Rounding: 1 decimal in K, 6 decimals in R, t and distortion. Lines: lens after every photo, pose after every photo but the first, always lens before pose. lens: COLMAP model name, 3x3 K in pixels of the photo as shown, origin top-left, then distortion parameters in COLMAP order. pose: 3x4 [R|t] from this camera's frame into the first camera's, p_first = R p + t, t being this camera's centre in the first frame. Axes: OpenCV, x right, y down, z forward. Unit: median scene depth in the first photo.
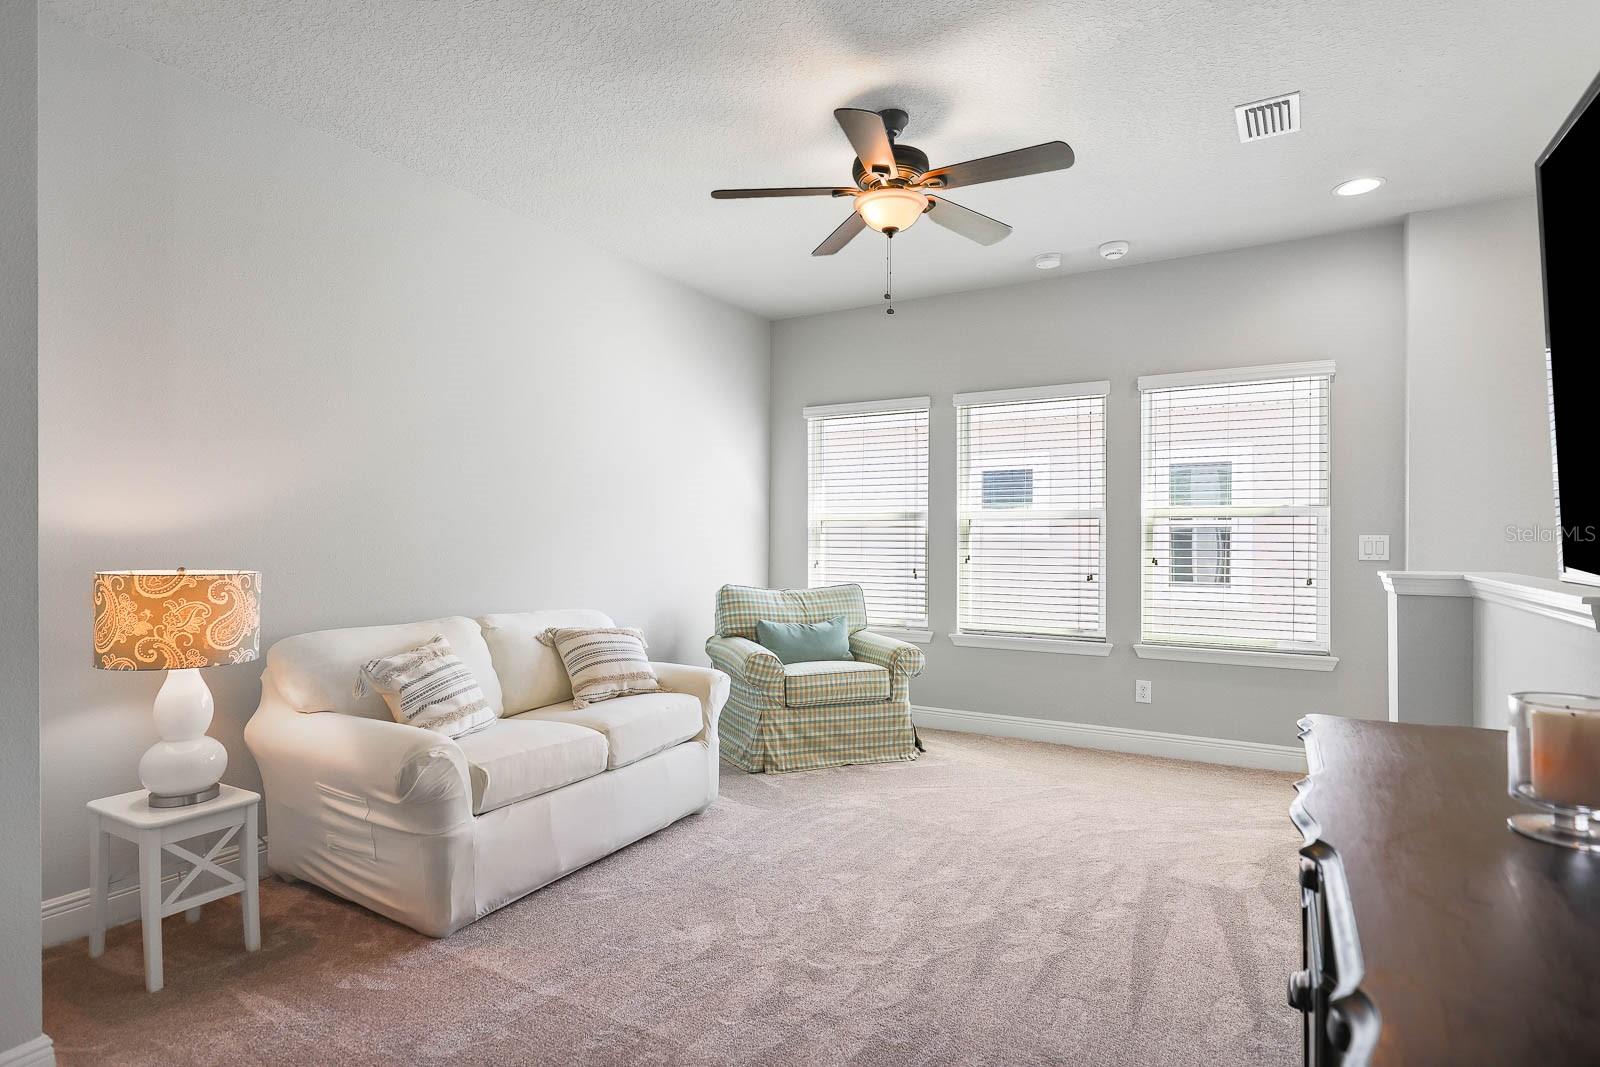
lens RADIAL K [[822.5, 0, 801.2], [0, 822.5, 537.3], [0, 0, 1]] dist [0.017020, -0.000809]
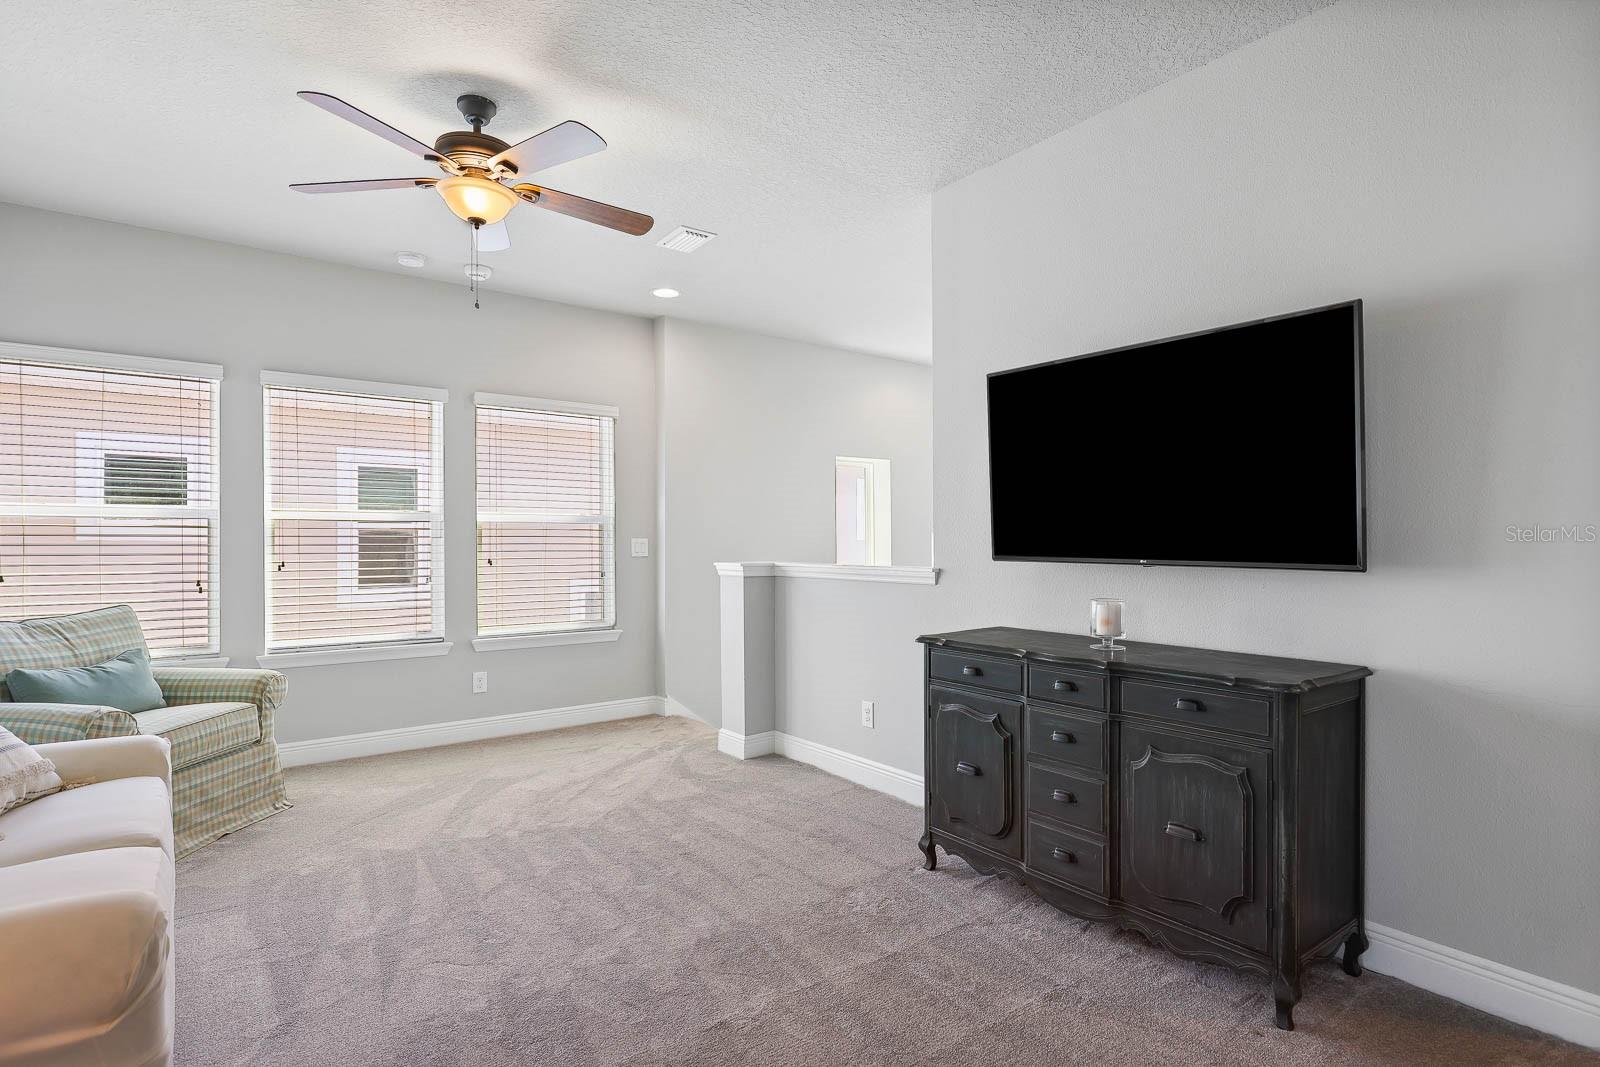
lens RADIAL K [[822.5, 0, 802.6], [0, 822.5, 535.1], [0, 0, 1]] dist [0.017020, -0.000809]
pose [[0.394011, 0.004684, 0.919094, -0.429716], [0.000567, 0.999986, -0.005339, -0.000741], [-0.919106, 0.002625, 0.394003, 0.187957]]
